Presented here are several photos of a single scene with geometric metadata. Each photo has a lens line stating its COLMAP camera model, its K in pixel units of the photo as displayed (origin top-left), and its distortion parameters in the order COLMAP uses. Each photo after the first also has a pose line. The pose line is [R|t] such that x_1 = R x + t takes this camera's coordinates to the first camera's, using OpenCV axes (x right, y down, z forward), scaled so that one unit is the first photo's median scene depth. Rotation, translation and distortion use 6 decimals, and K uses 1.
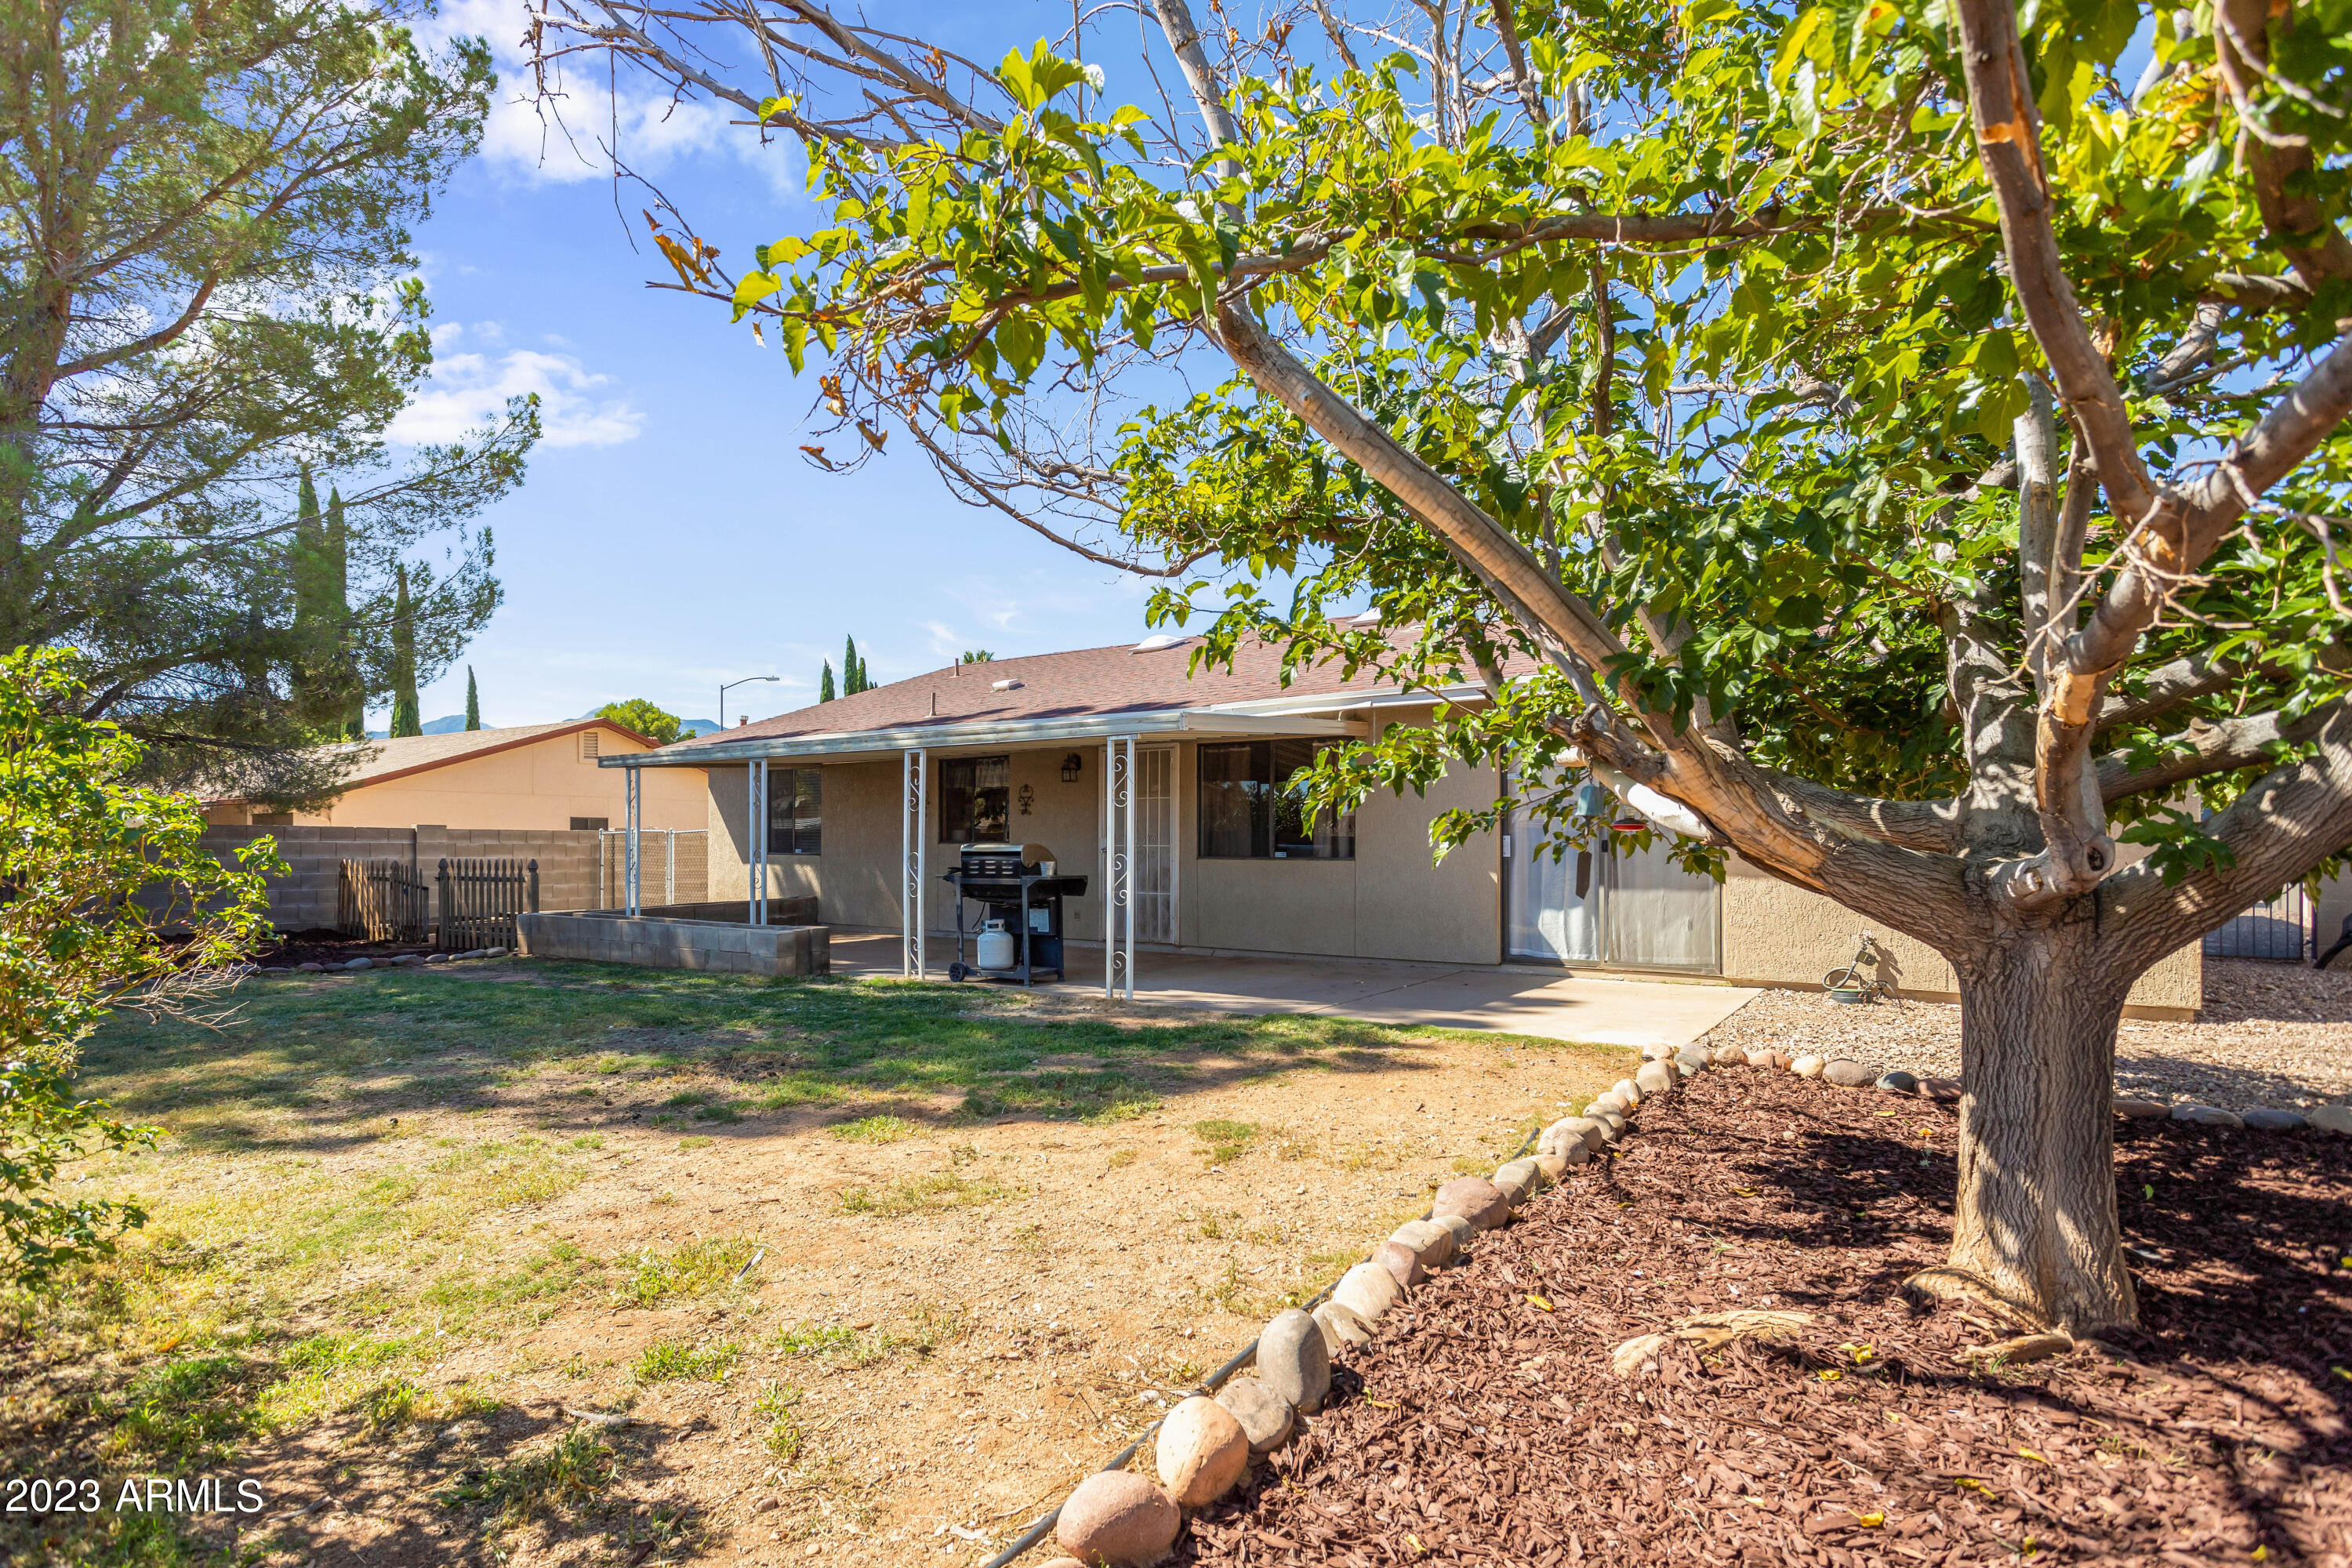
lens RADIAL K [[1149.6, 0, 1136.5], [0, 1149.6, 889.7], [0, 0, 1]] dist [-0.000347, 0.000131]
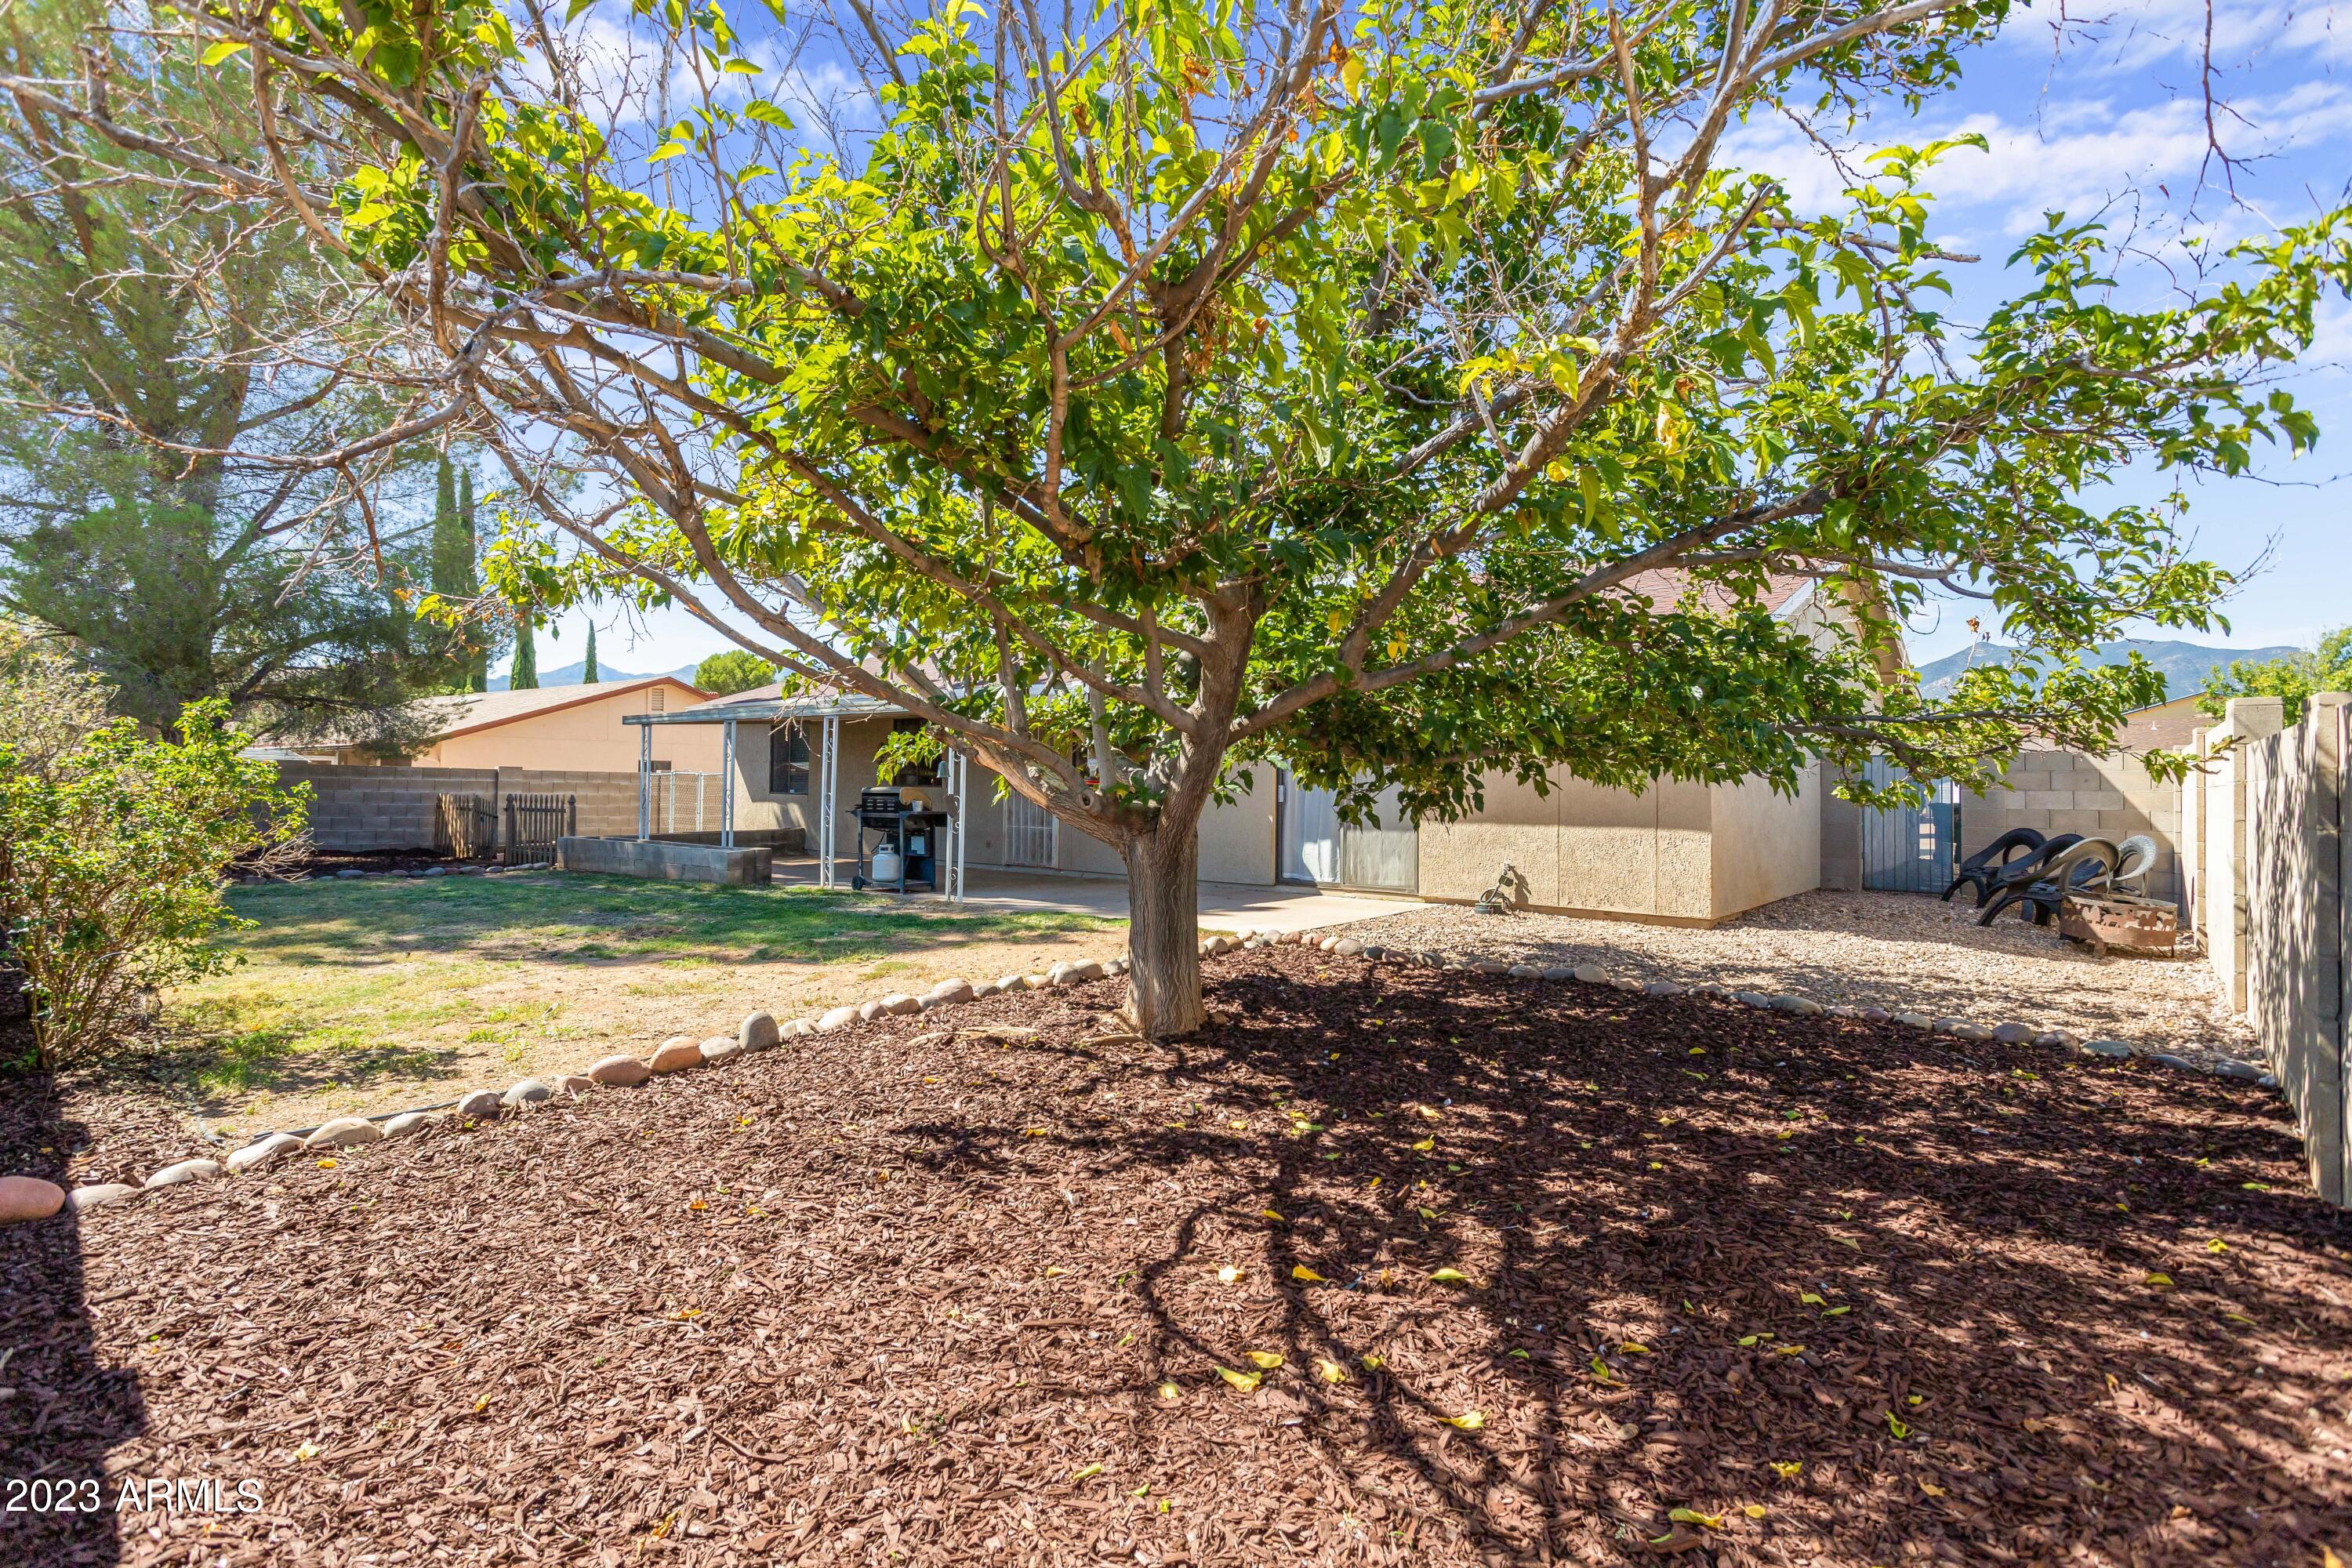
lens RADIAL K [[1149.6, 0, 1179.7], [0, 1149.6, 779.0], [0, 0, 1]] dist [-0.000347, 0.000131]
pose [[0.998091, 0.010426, -0.060869, 0.283714], [-0.013296, 0.998809, -0.046941, 0.007948], [0.060307, 0.047660, 0.997041, -0.295164]]
